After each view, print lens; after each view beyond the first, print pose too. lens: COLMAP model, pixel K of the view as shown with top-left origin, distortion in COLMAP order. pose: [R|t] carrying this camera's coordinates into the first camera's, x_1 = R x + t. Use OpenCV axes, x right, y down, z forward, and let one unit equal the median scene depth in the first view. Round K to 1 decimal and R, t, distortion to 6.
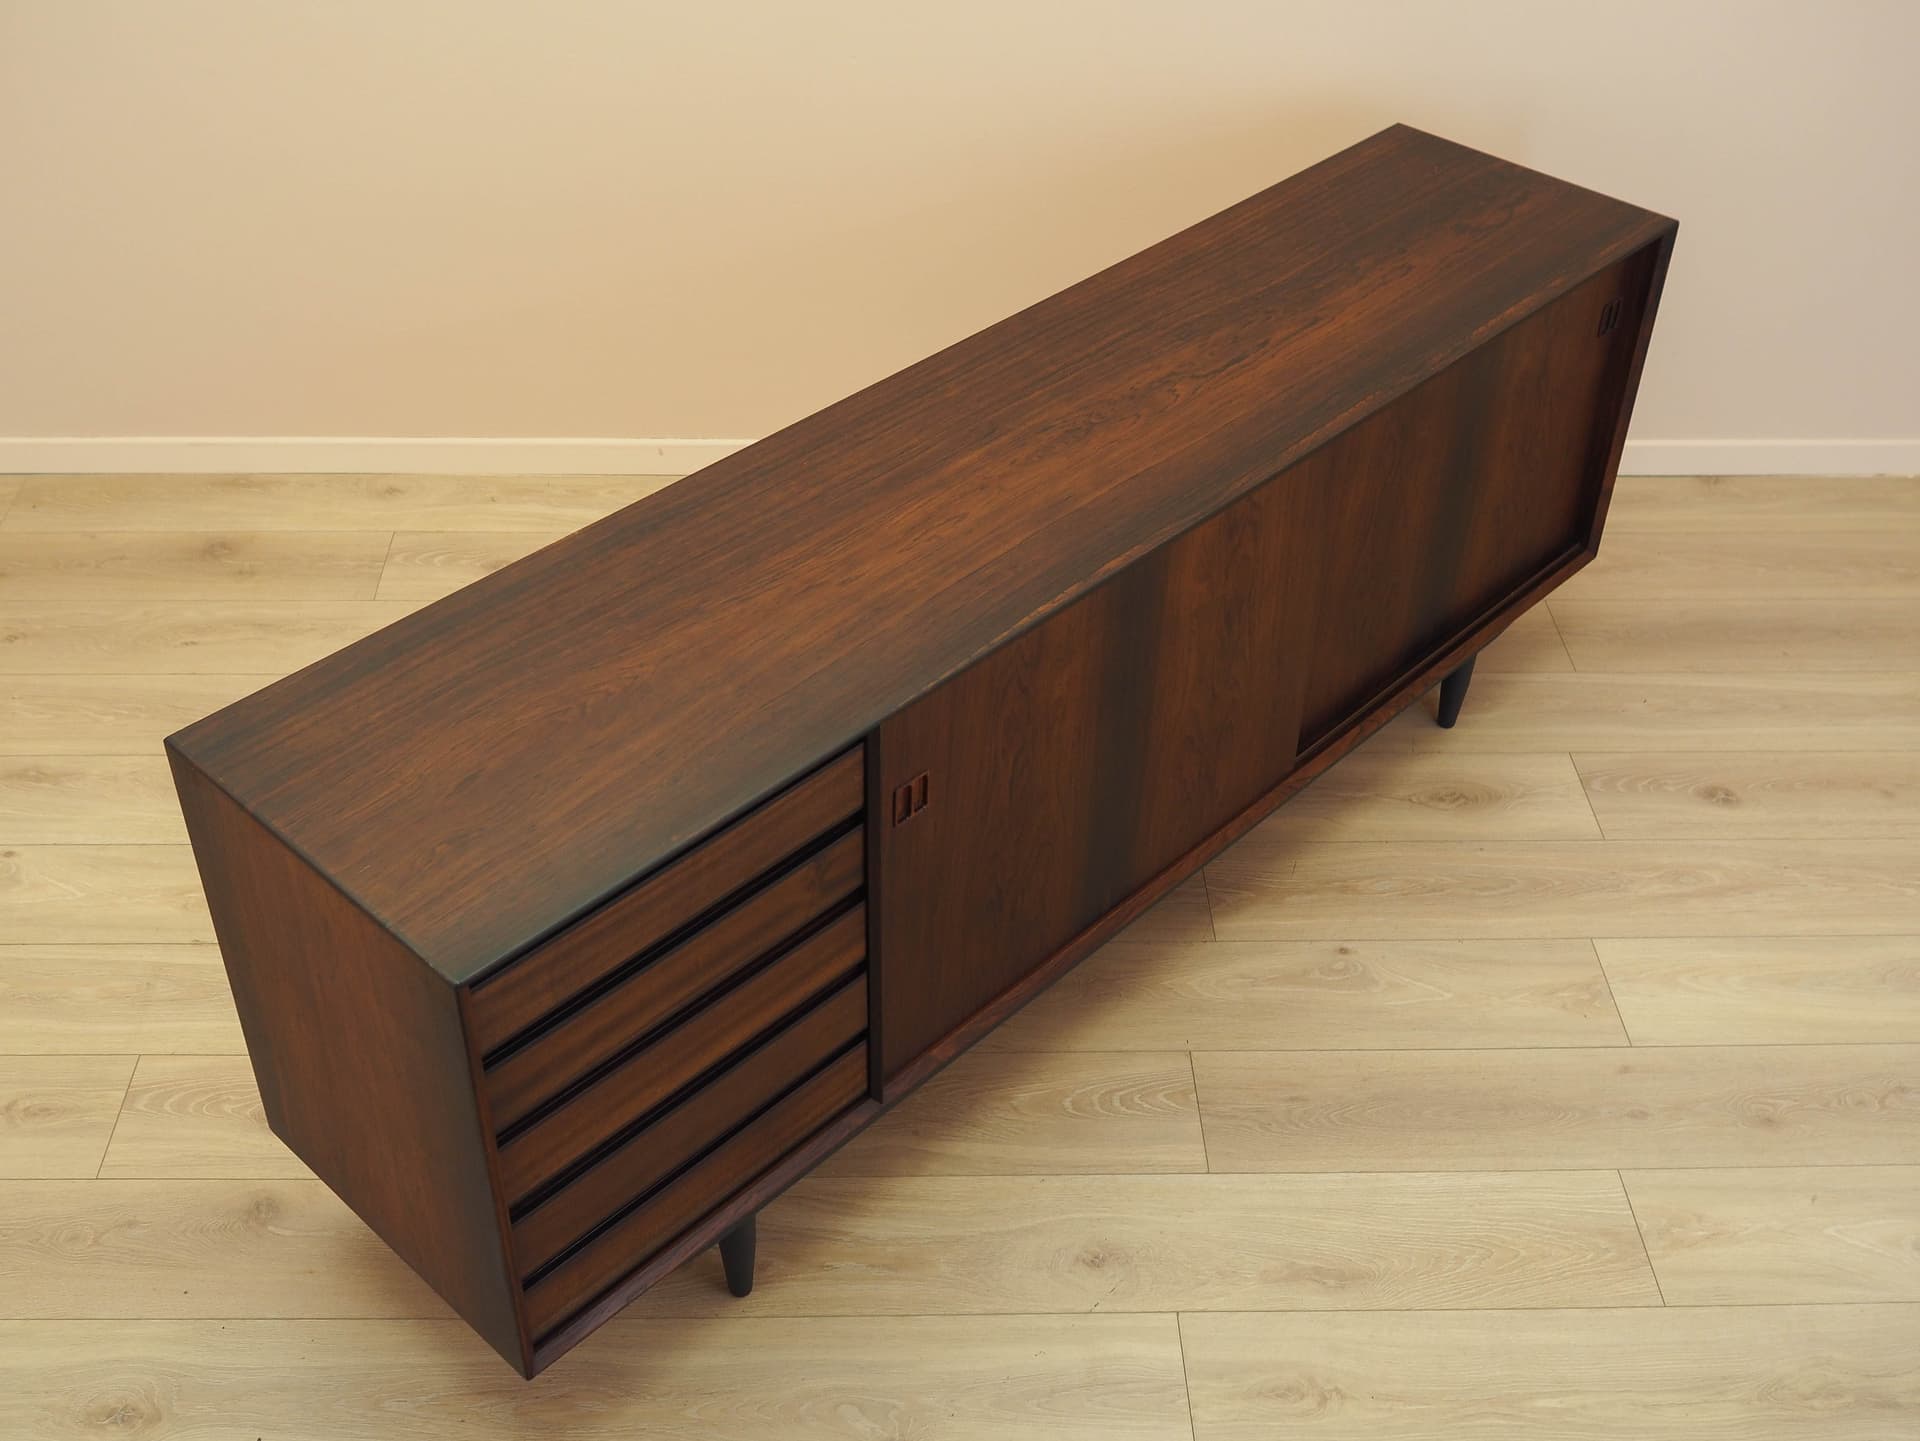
lens RADIAL K [[2446.8, 0, 960.0], [0, 2446.8, 720.5], [0, 0, 1]] dist [0.005537, 0.011182]
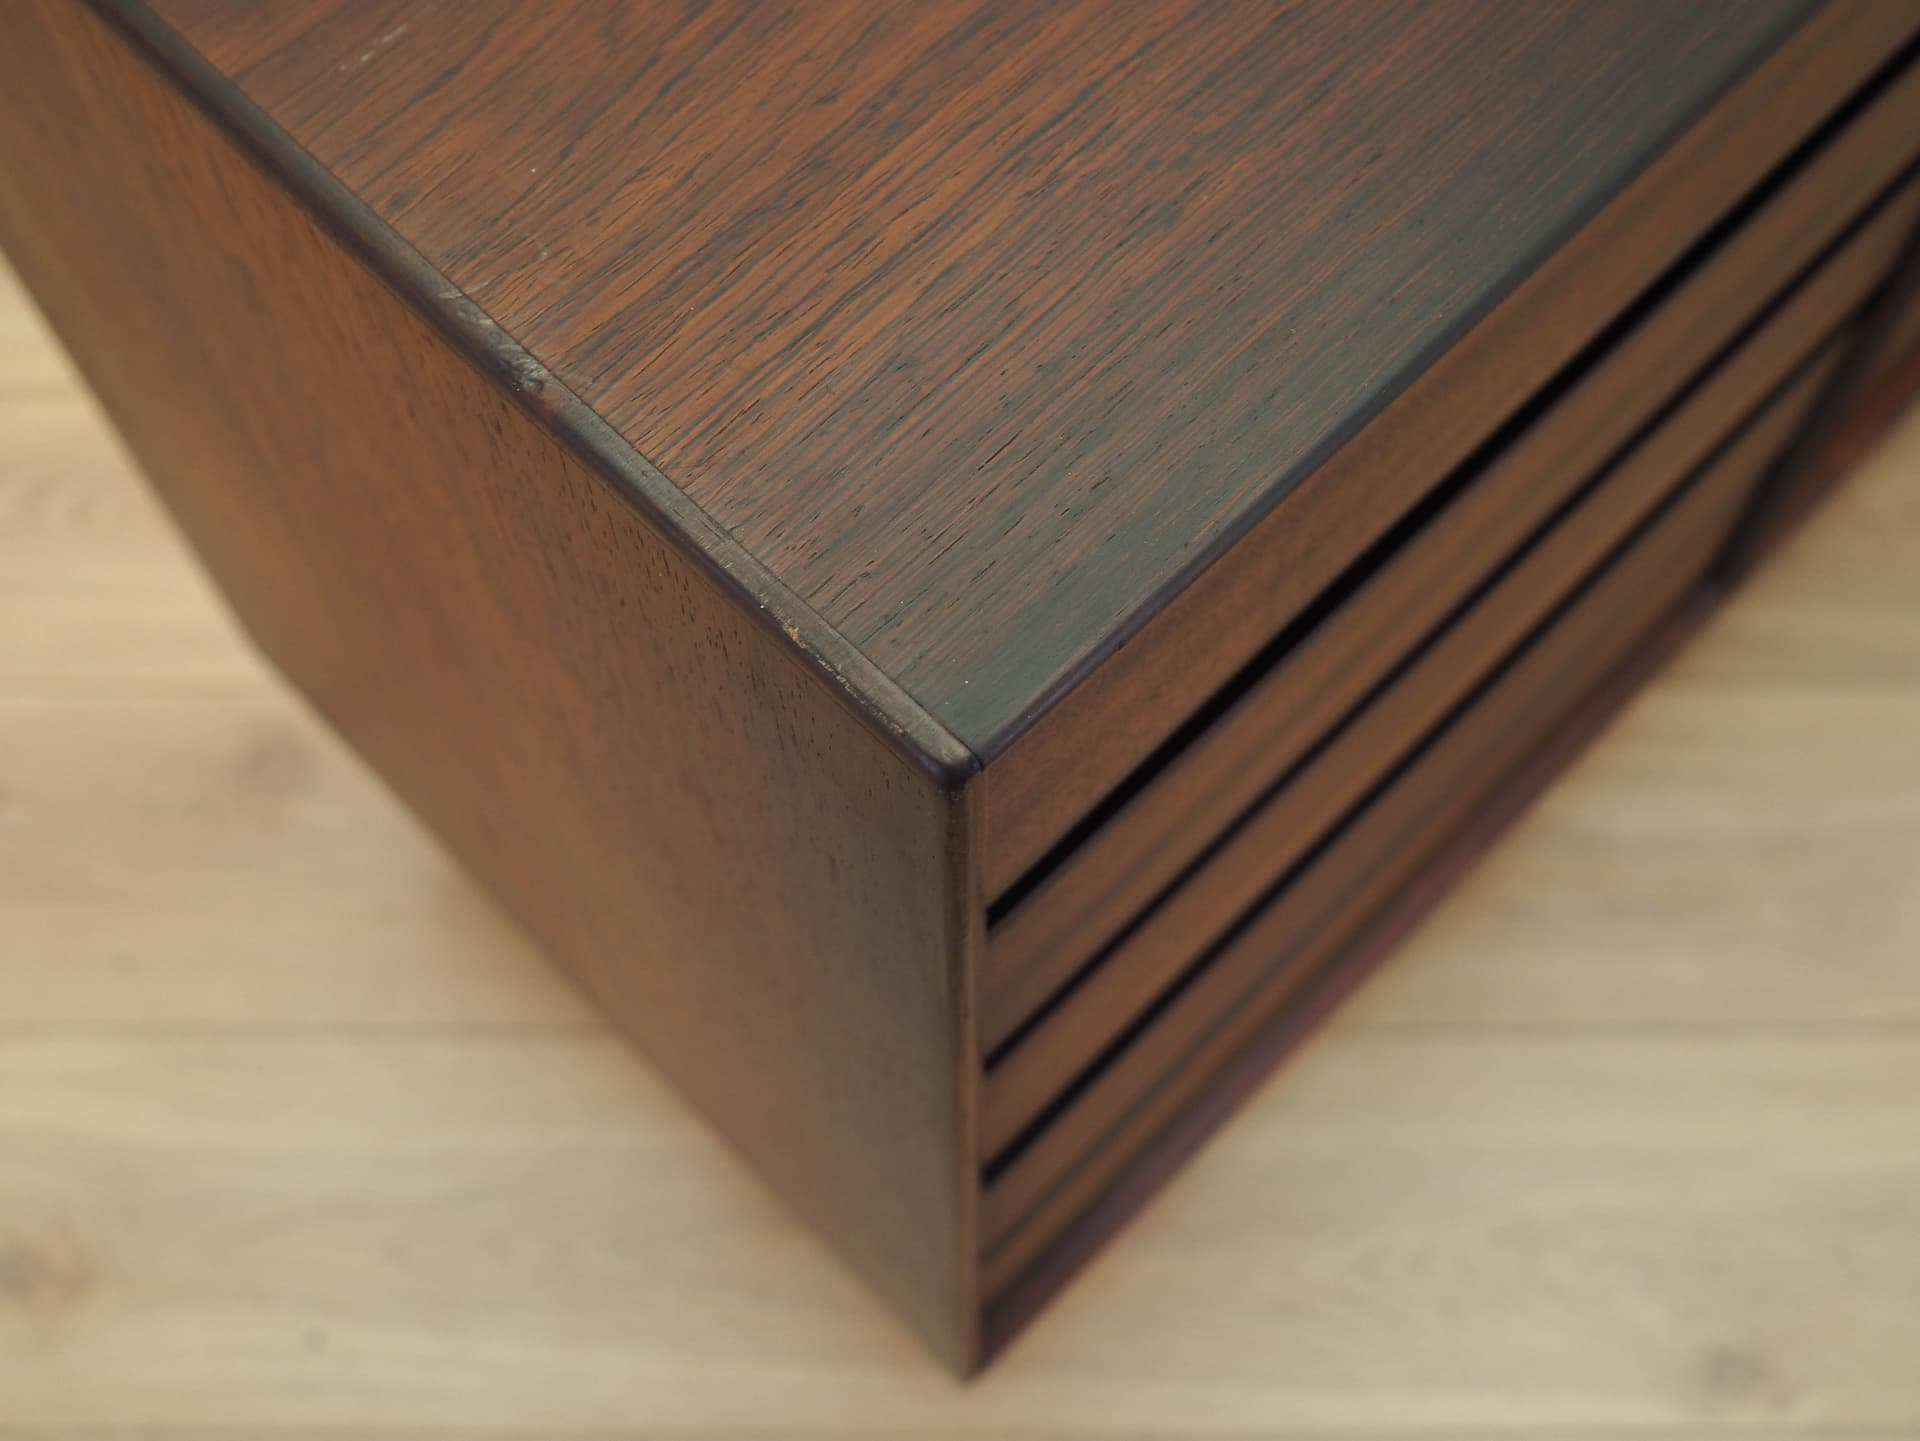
lens RADIAL K [[2446.8, 0, 960.0], [0, 2446.8, 720.5], [0, 0, 1]] dist [0.005537, 0.011182]
pose [[0.999079, -0.002711, -0.042816, -0.190932], [0.017355, 0.938233, 0.345568, 0.043822], [0.039235, -0.345993, 0.937416, 0.808596]]
